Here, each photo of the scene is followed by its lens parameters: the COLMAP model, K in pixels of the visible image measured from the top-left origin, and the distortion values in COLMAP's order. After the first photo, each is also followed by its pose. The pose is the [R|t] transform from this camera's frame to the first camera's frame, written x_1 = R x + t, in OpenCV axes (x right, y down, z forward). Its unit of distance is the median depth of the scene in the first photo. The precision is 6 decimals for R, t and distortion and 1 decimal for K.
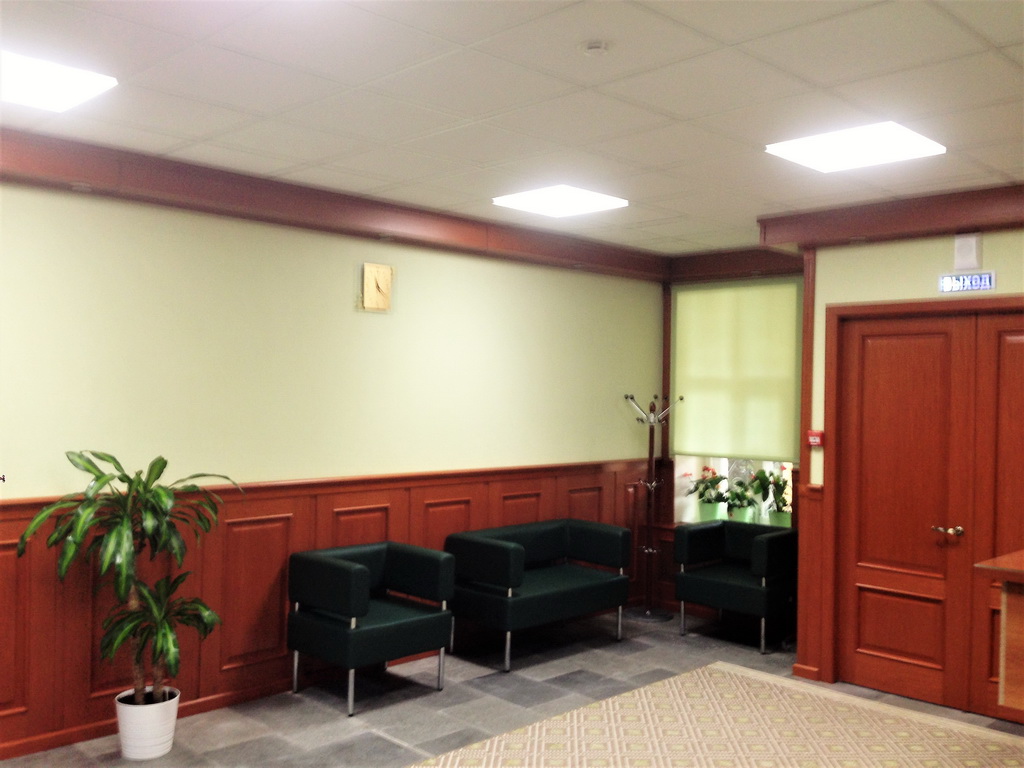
lens RADIAL K [[910.9, 0, 515.4], [0, 910.9, 385.2], [0, 0, 1]] dist [0.044079, -0.036423]
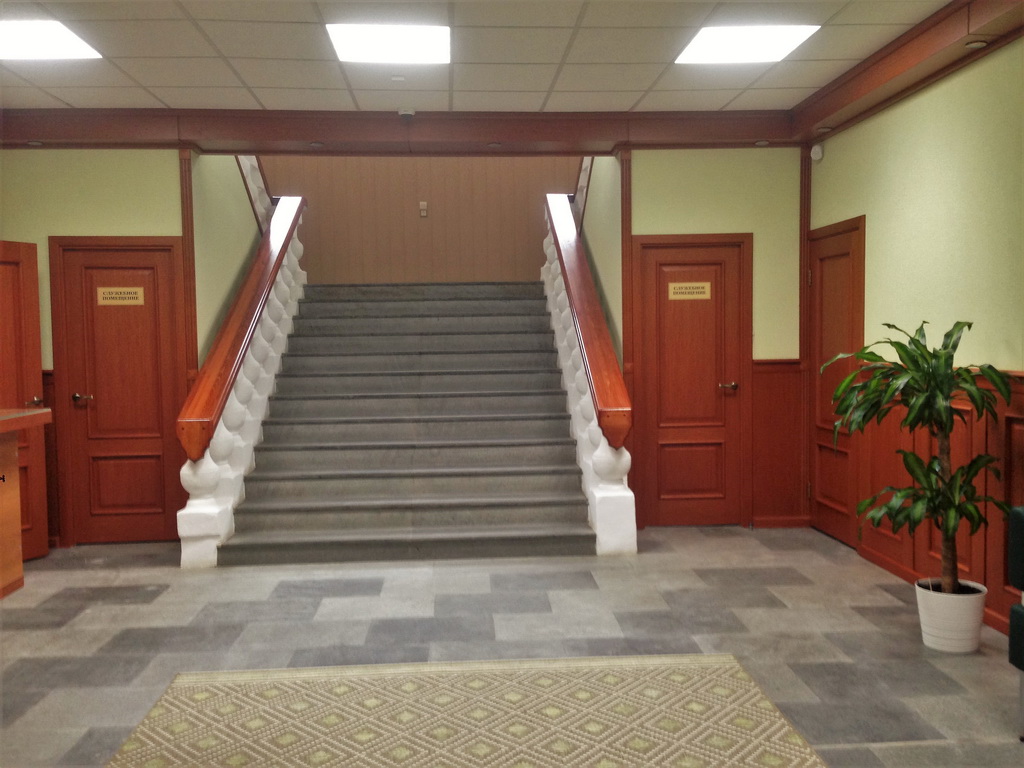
lens RADIAL K [[910.9, 0, 515.9], [0, 910.9, 382.5], [0, 0, 1]] dist [0.044079, -0.036423]
pose [[-0.652492, 0.029987, -0.757202, 0.479463], [0.009962, 0.999470, 0.030997, 0.079934], [0.757730, 0.012682, -0.652445, 1.039899]]
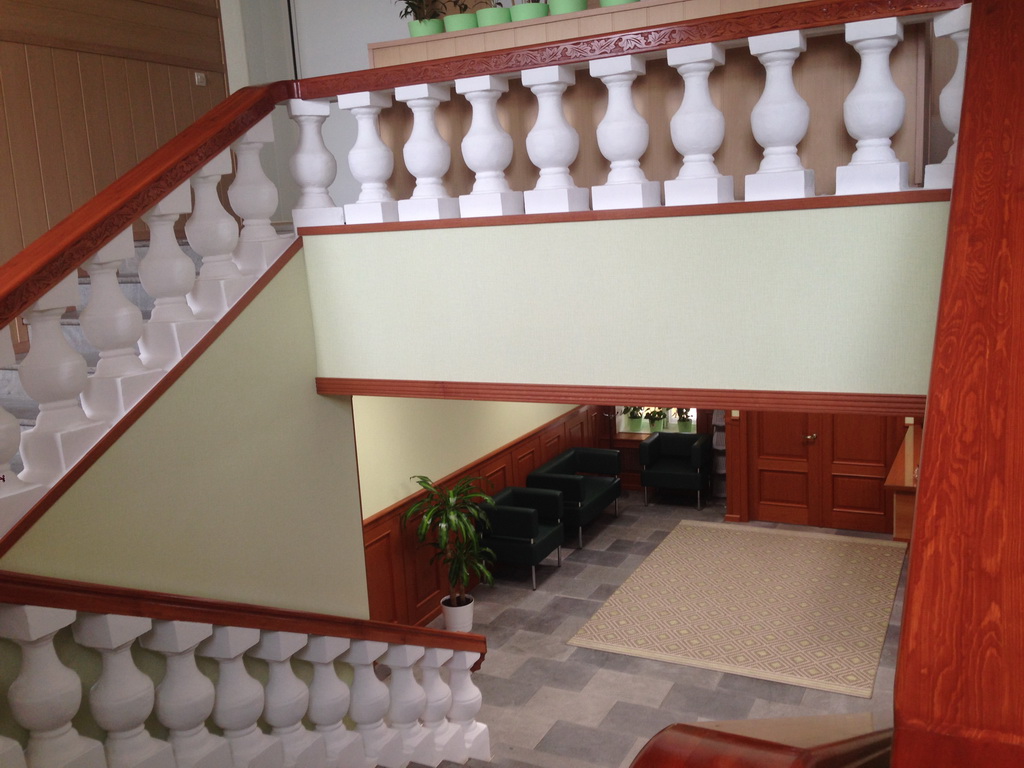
lens RADIAL K [[910.9, 0, 513.2], [0, 910.9, 383.0], [0, 0, 1]] dist [0.044079, -0.036423]
pose [[0.945815, -0.127116, 0.298791, -0.635952], [0.072137, 0.979450, 0.188343, -0.339775], [-0.316592, -0.156584, 0.935548, -0.537155]]
